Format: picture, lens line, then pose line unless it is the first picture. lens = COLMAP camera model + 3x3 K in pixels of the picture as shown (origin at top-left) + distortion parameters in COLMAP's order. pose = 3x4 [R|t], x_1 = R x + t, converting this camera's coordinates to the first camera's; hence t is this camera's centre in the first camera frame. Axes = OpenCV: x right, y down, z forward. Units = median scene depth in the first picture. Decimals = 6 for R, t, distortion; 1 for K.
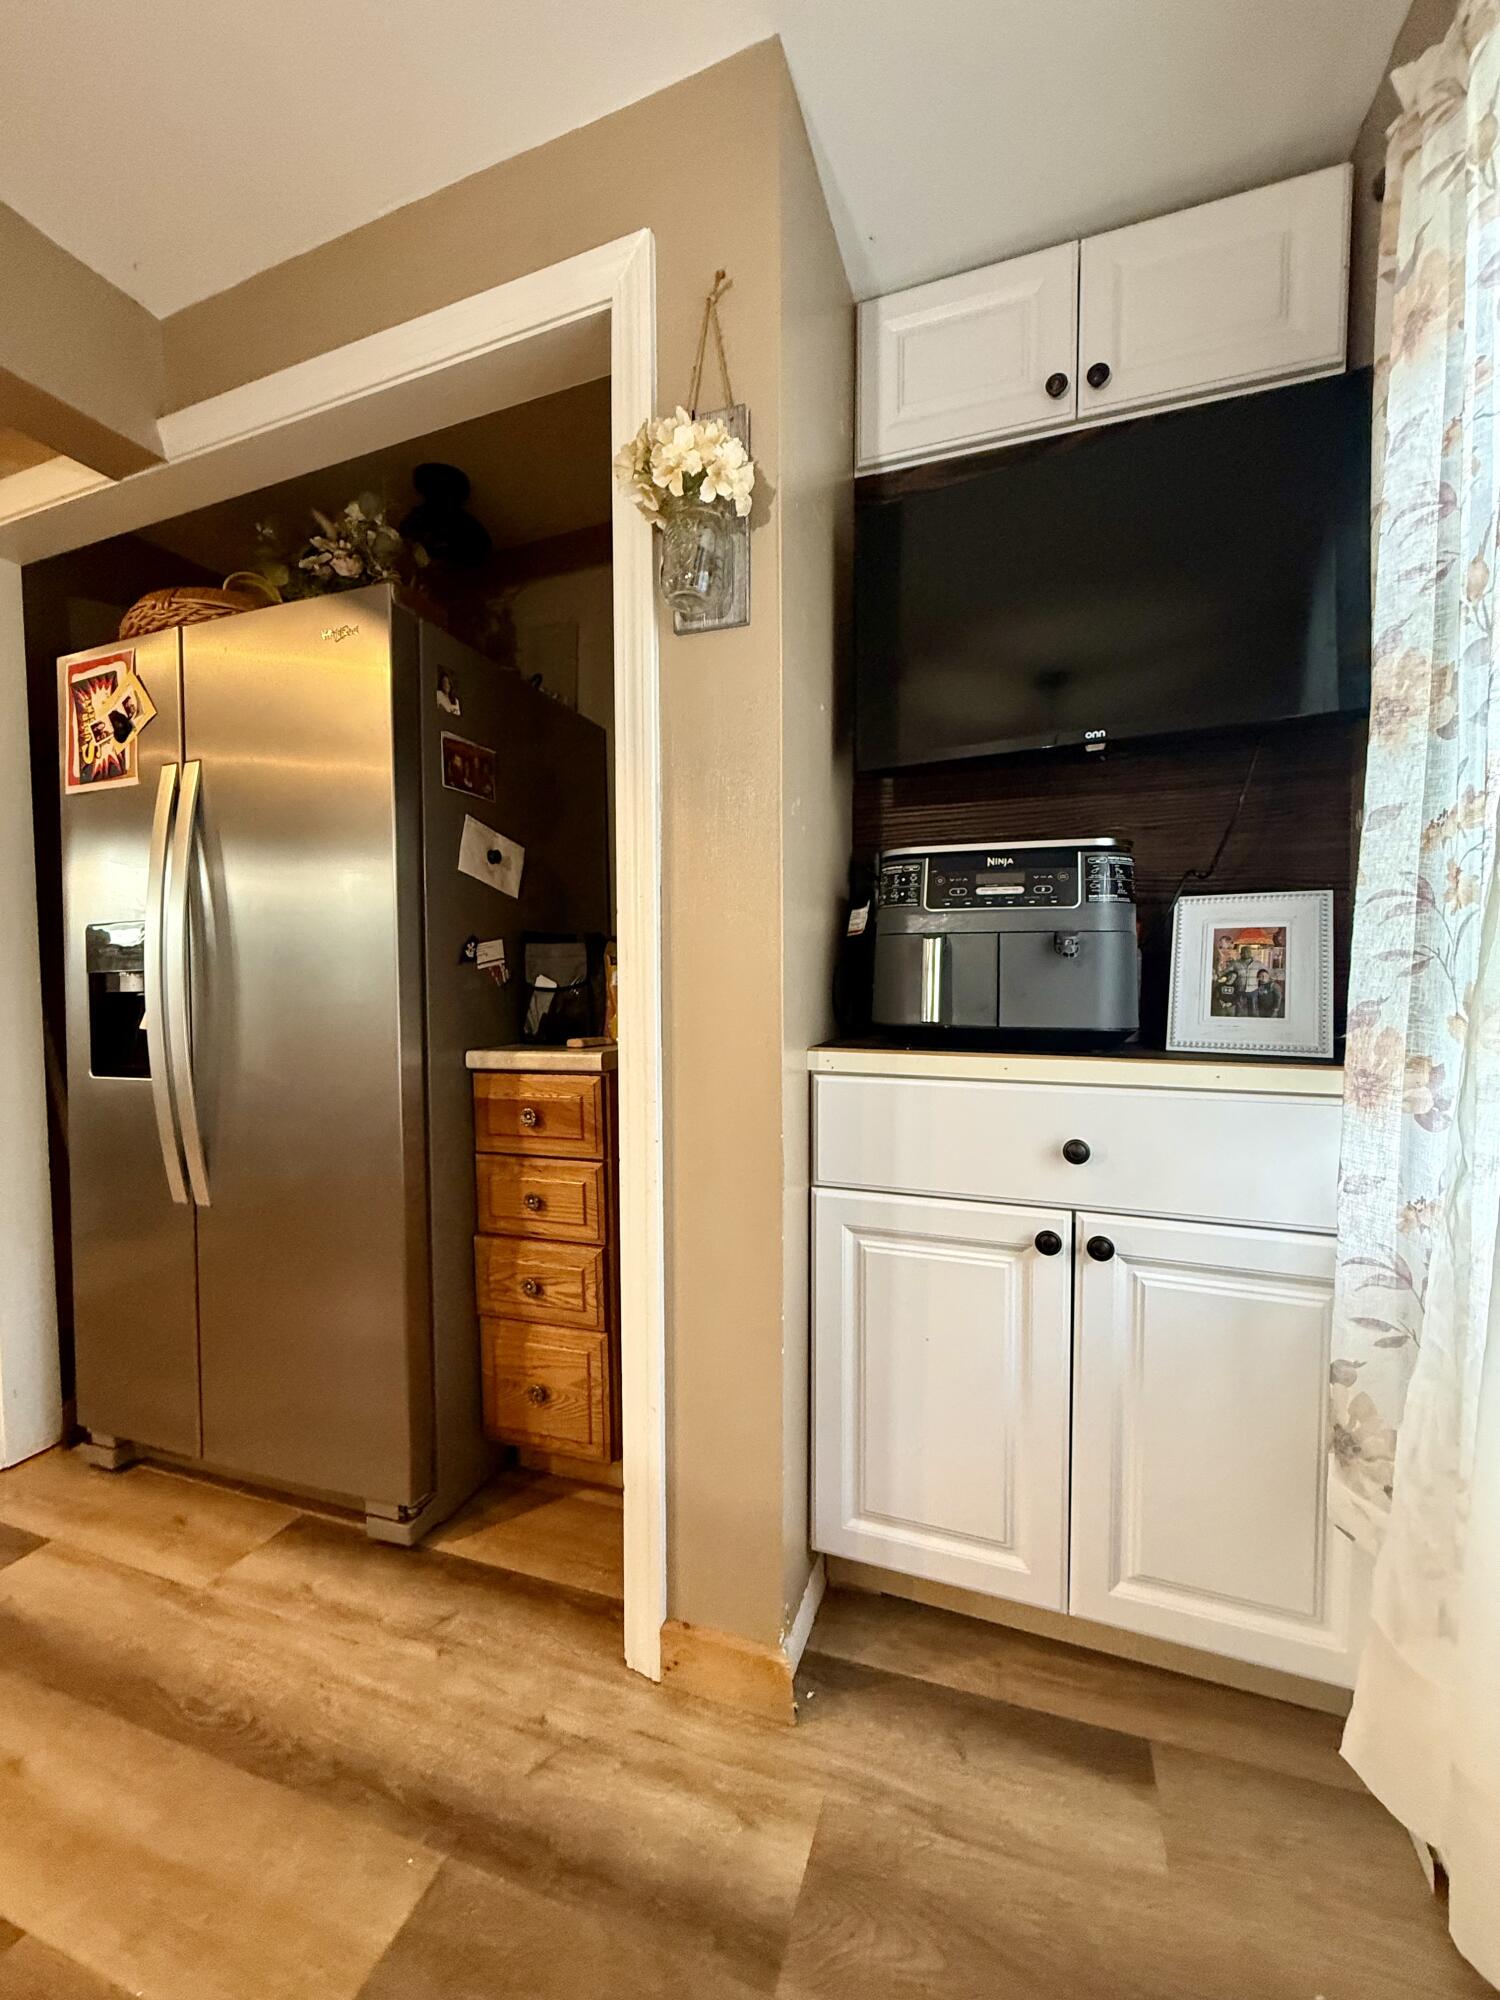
lens RADIAL K [[797.6, 0, 747.7], [0, 797.6, 996.1], [0, 0, 1]] dist [0.006434, -0.000549]
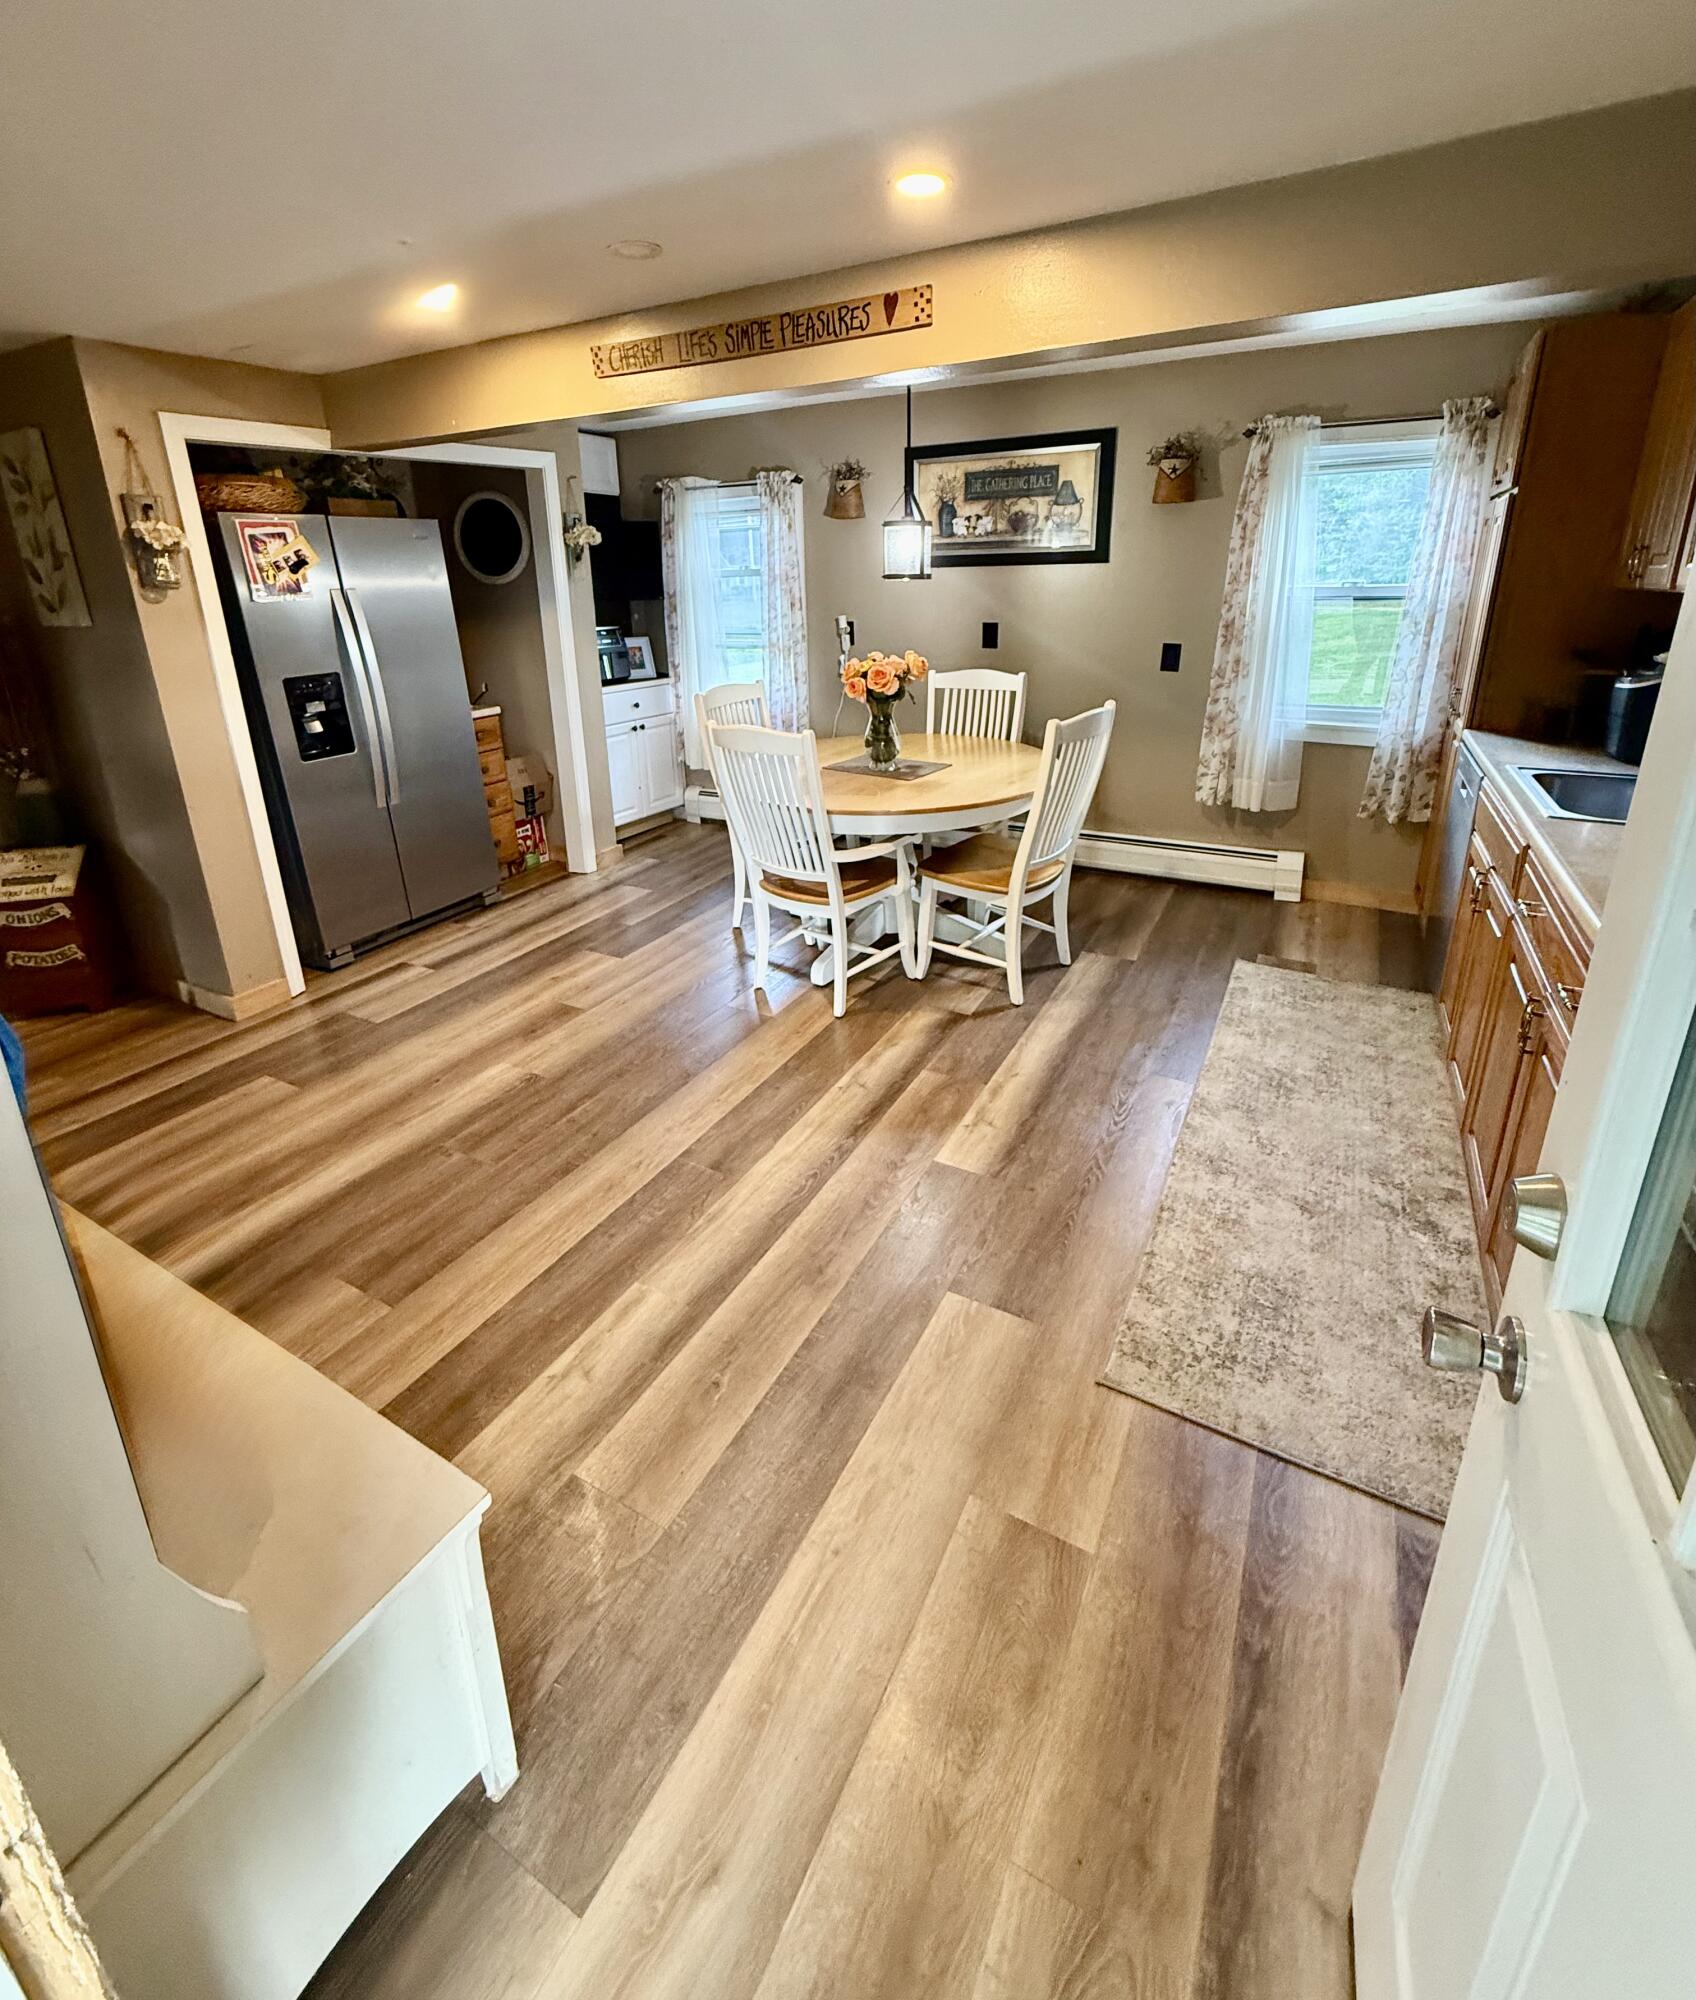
lens RADIAL K [[900.1, 0, 829.9], [0, 900.1, 865.6], [0, 0, 1]] dist [0.002350, 0.000088]
pose [[0.181444, -0.294019, 0.938419, -3.244377], [0.064214, 0.955765, 0.287037, -0.232089], [-0.981302, 0.008178, 0.192298, -0.713633]]
